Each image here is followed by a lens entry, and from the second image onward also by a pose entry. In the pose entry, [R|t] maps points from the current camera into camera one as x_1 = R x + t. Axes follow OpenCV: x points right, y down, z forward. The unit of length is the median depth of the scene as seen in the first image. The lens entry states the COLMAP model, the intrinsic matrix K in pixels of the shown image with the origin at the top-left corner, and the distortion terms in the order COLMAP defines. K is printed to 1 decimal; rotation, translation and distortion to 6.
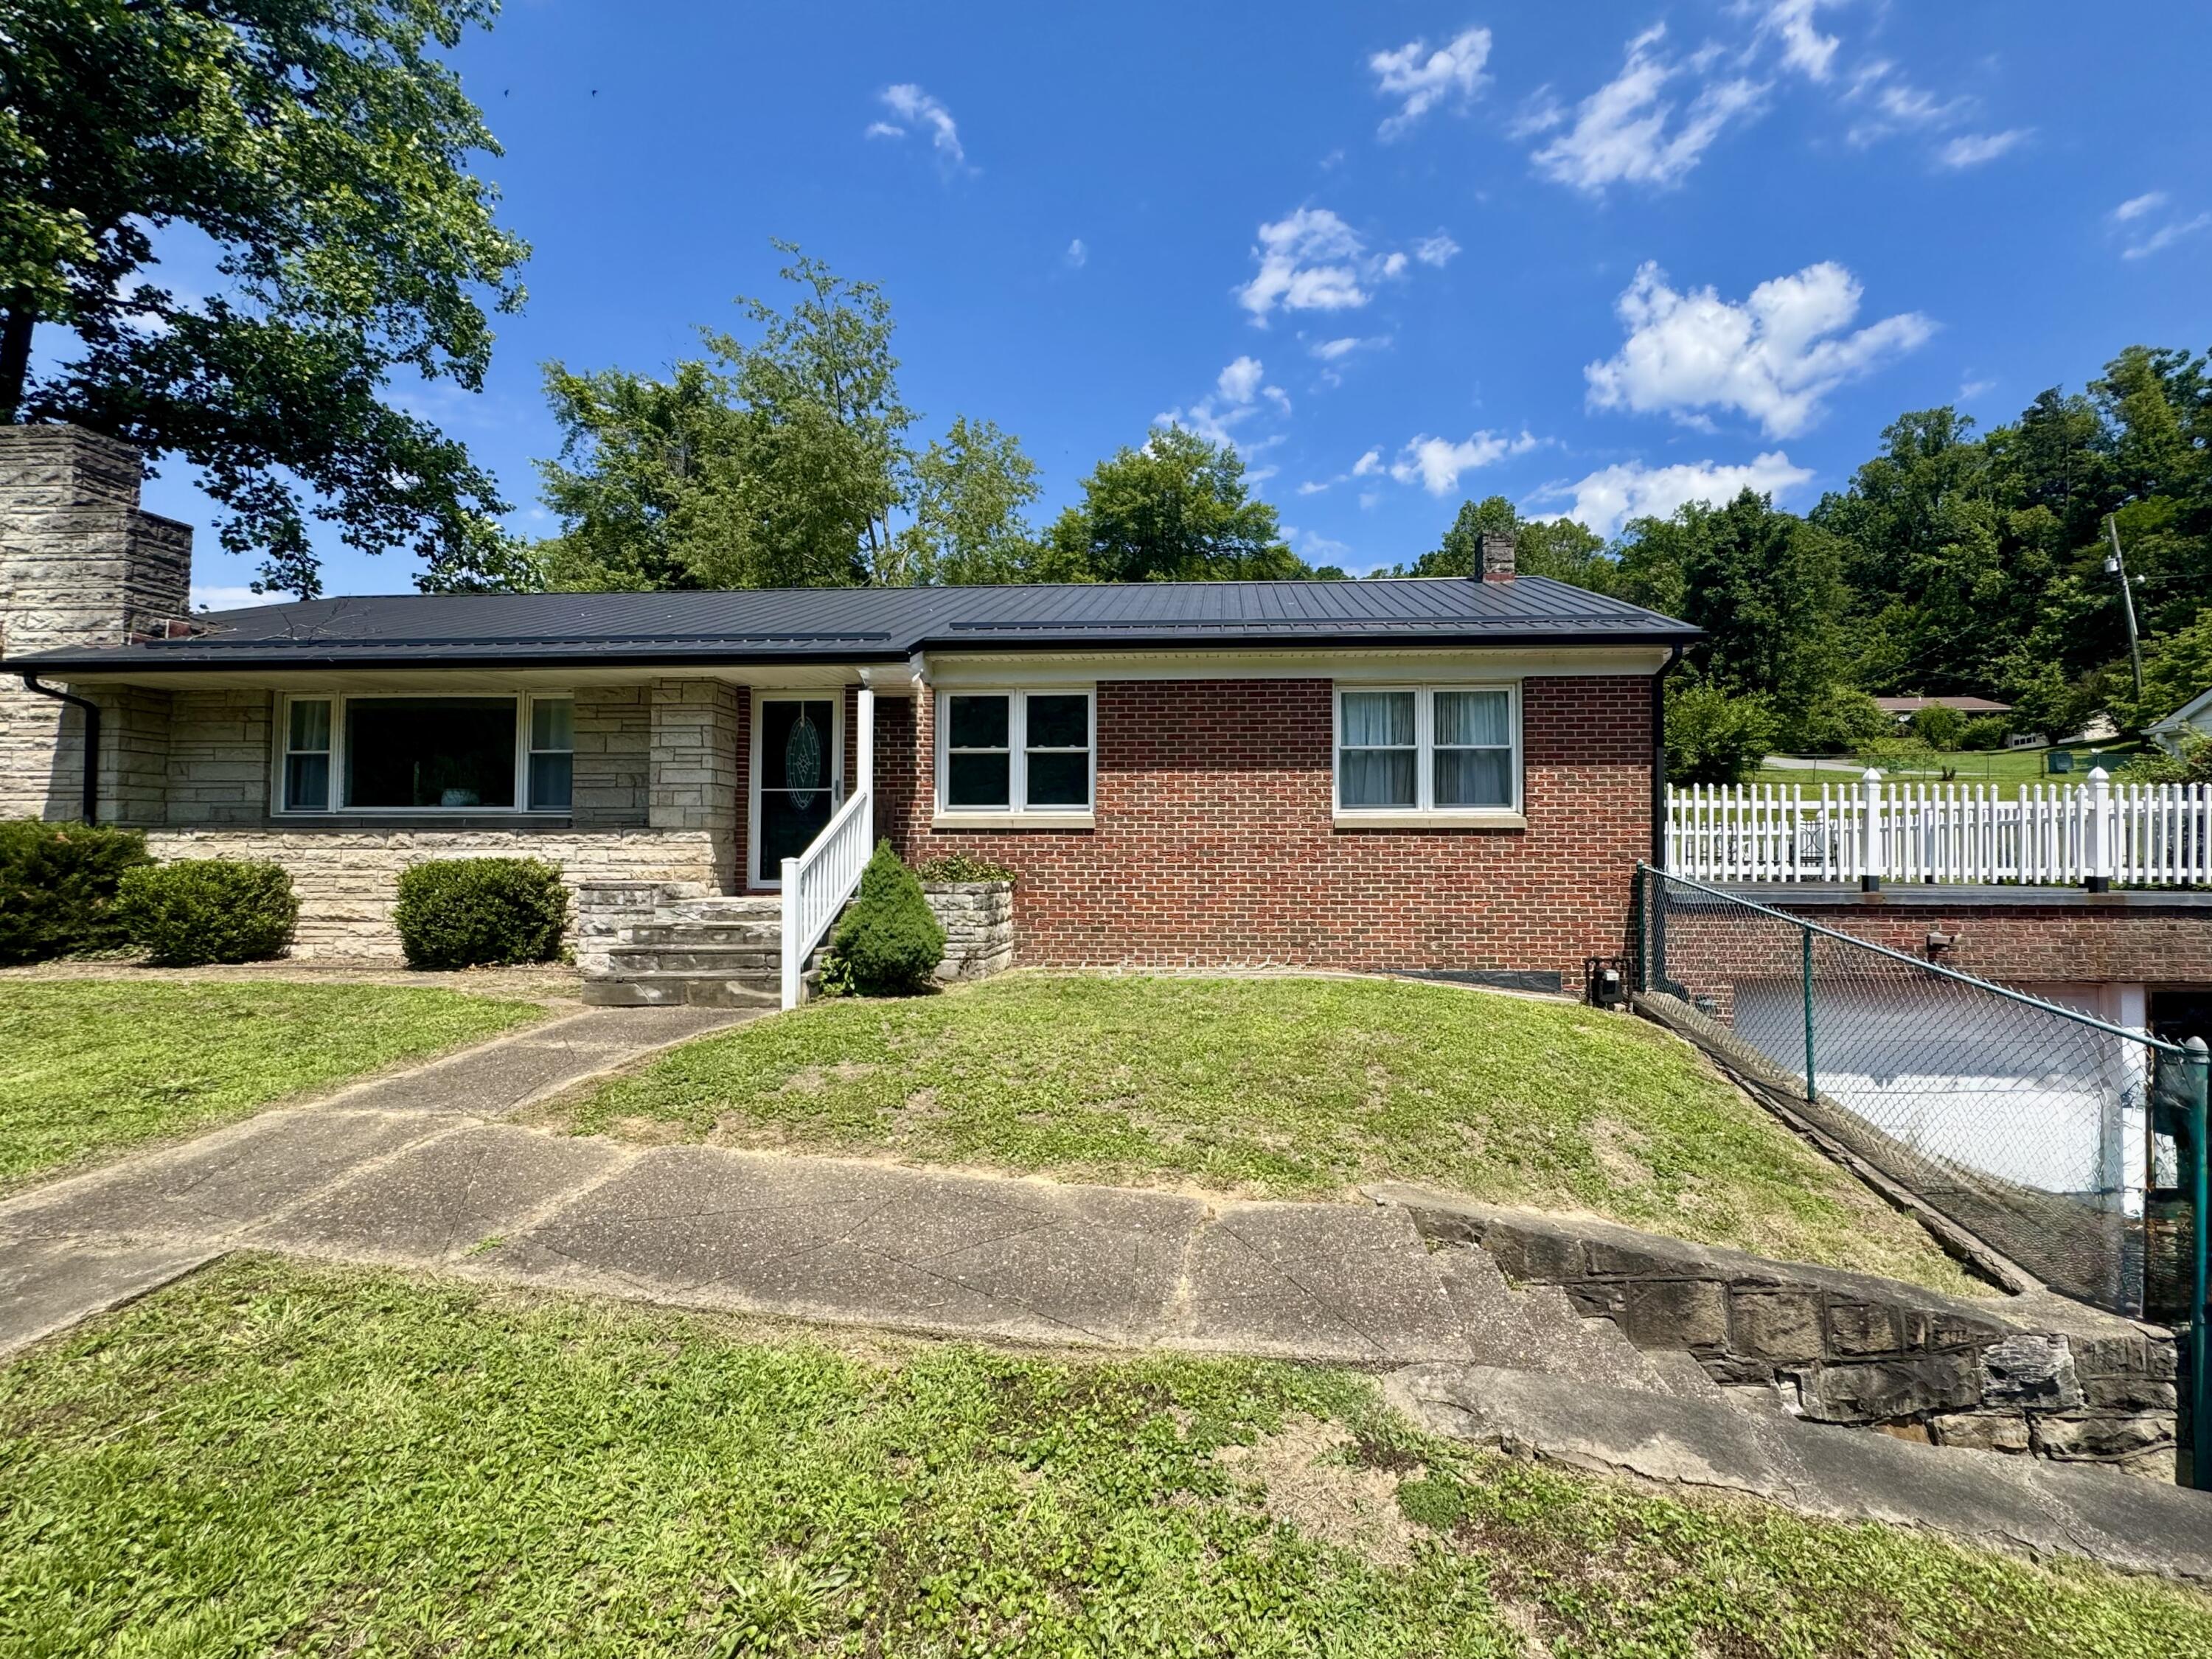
lens RADIAL K [[921.8, 0, 1189.7], [0, 921.8, 821.5], [0, 0, 1]] dist [-0.005279, 0.001202]
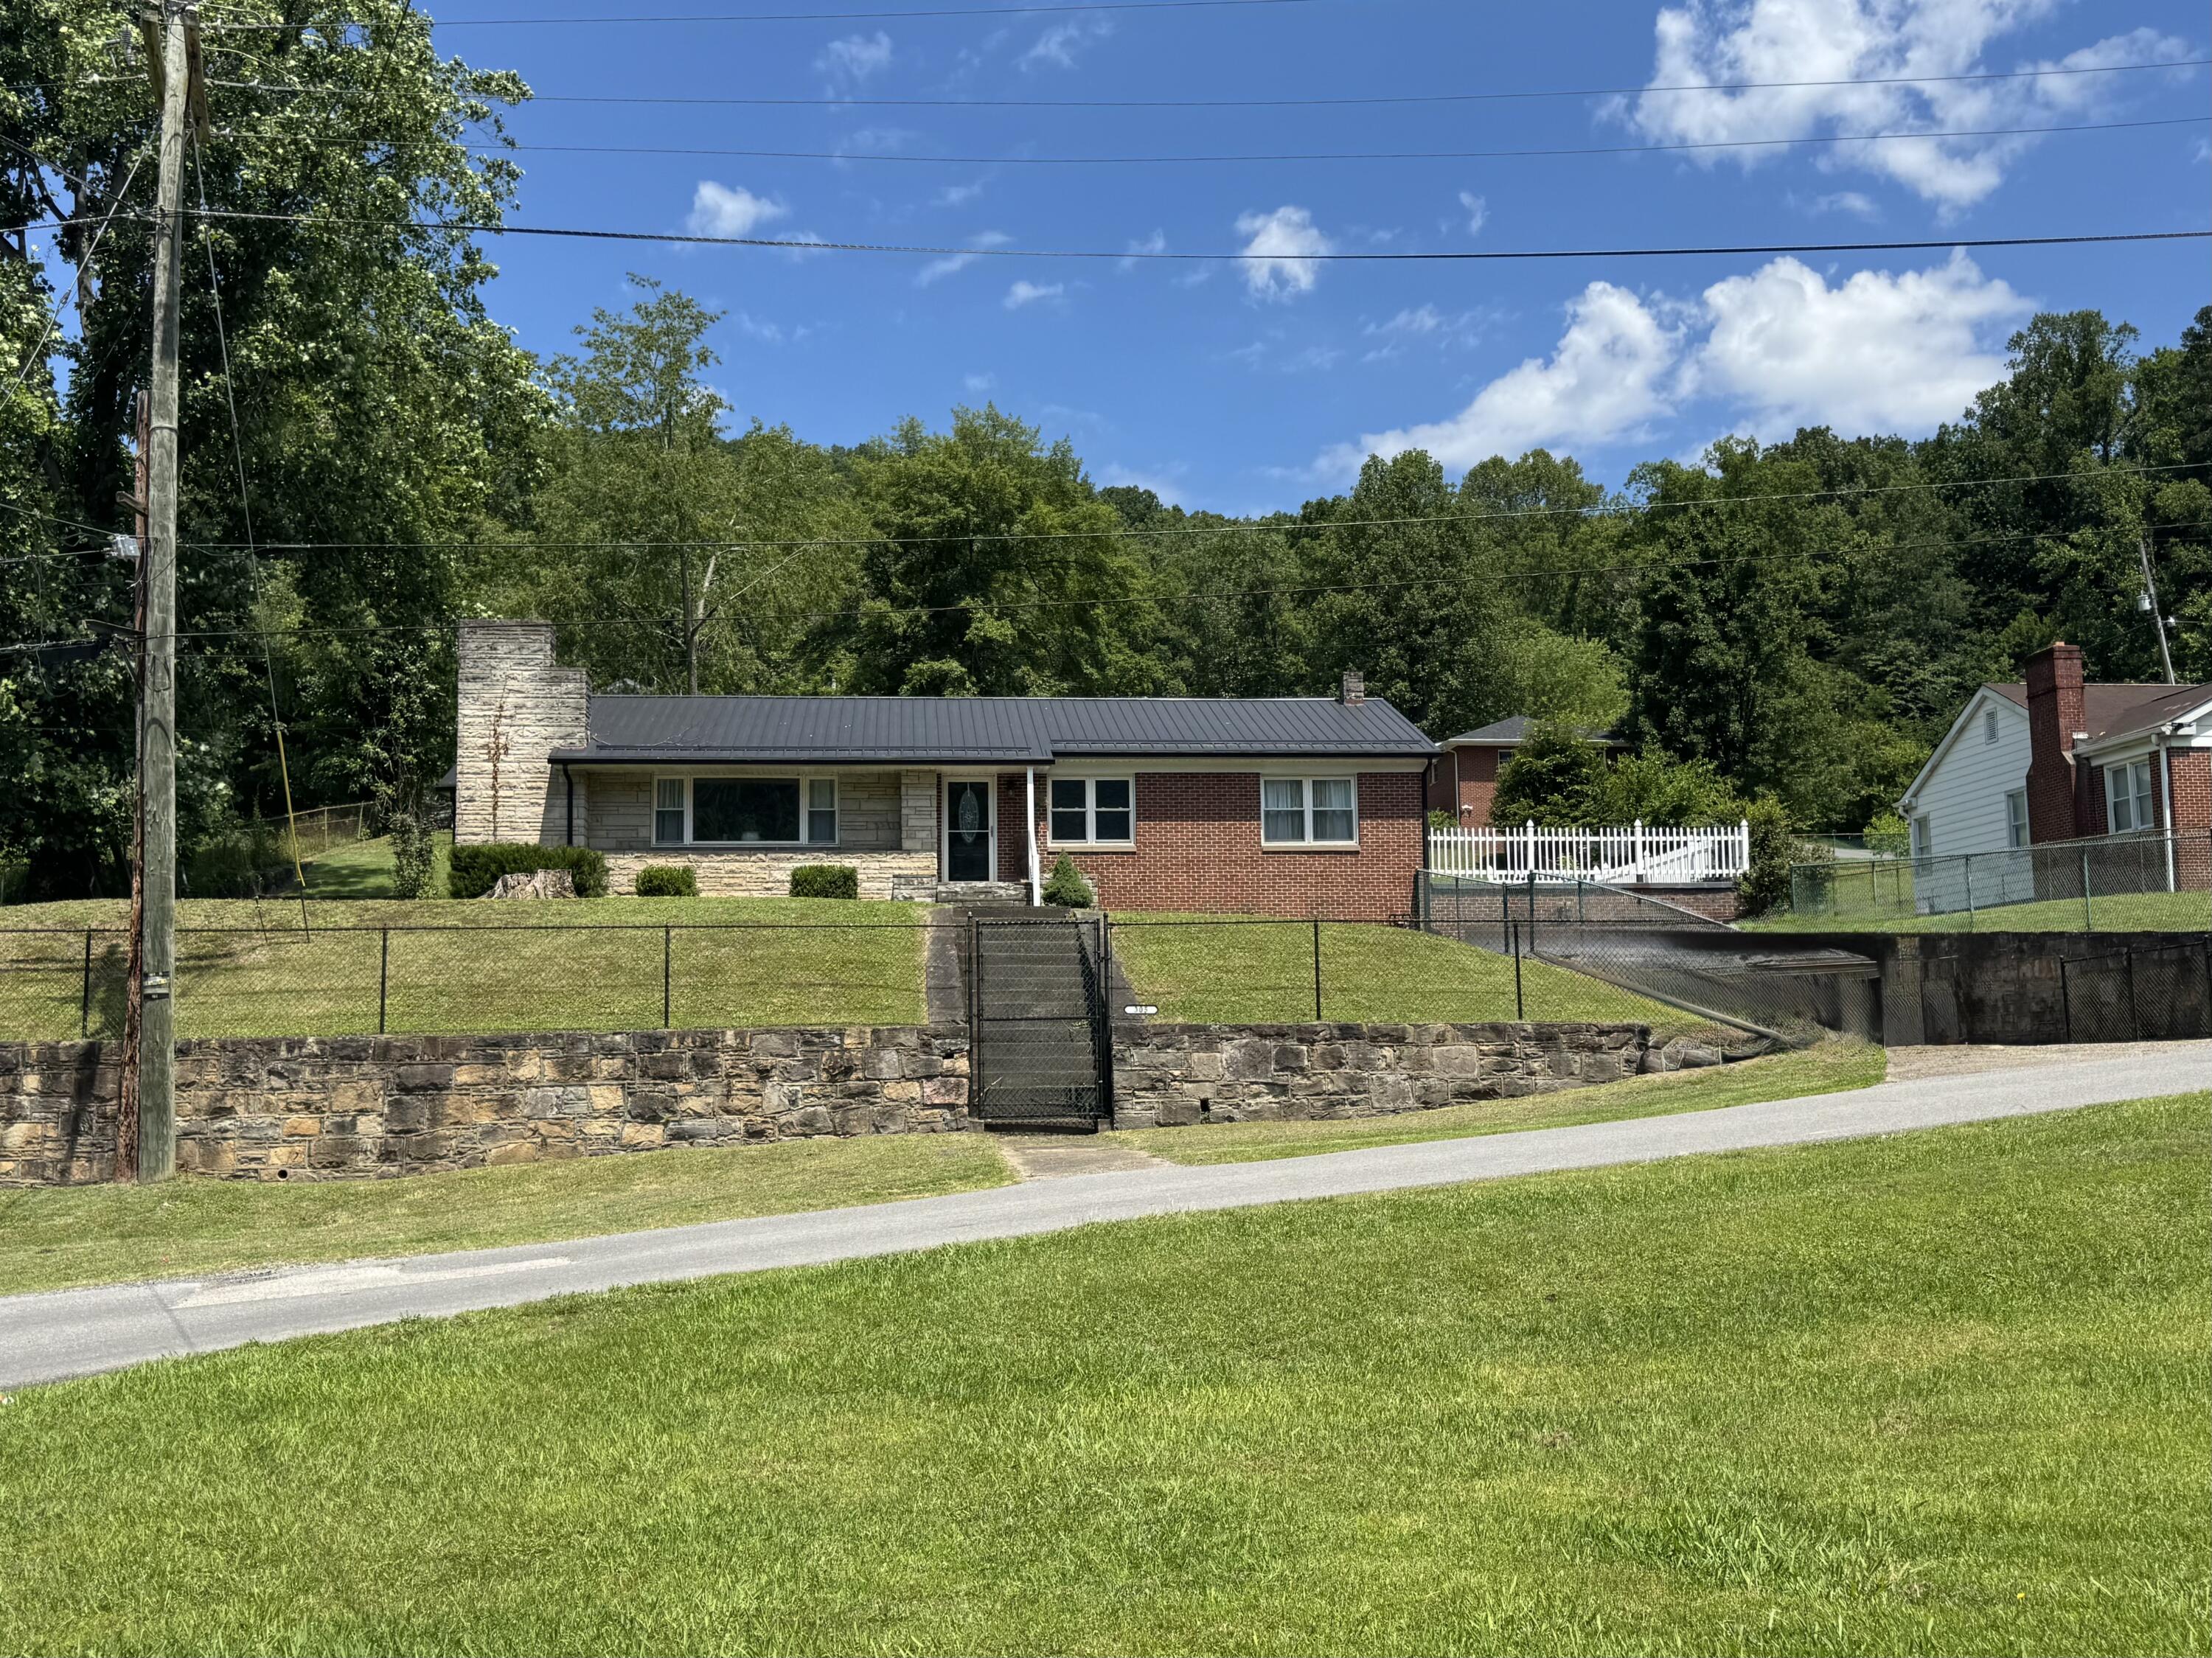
lens RADIAL K [[2037.5, 0, 1125.5], [0, 2037.5, 848.6], [0, 0, 1]] dist [0.128242, 0.000000]
pose [[0.987336, 0.001540, 0.158633, -0.762459], [0.010940, 0.996911, -0.077768, 0.315031], [-0.158263, 0.078519, 0.984270, -2.990025]]
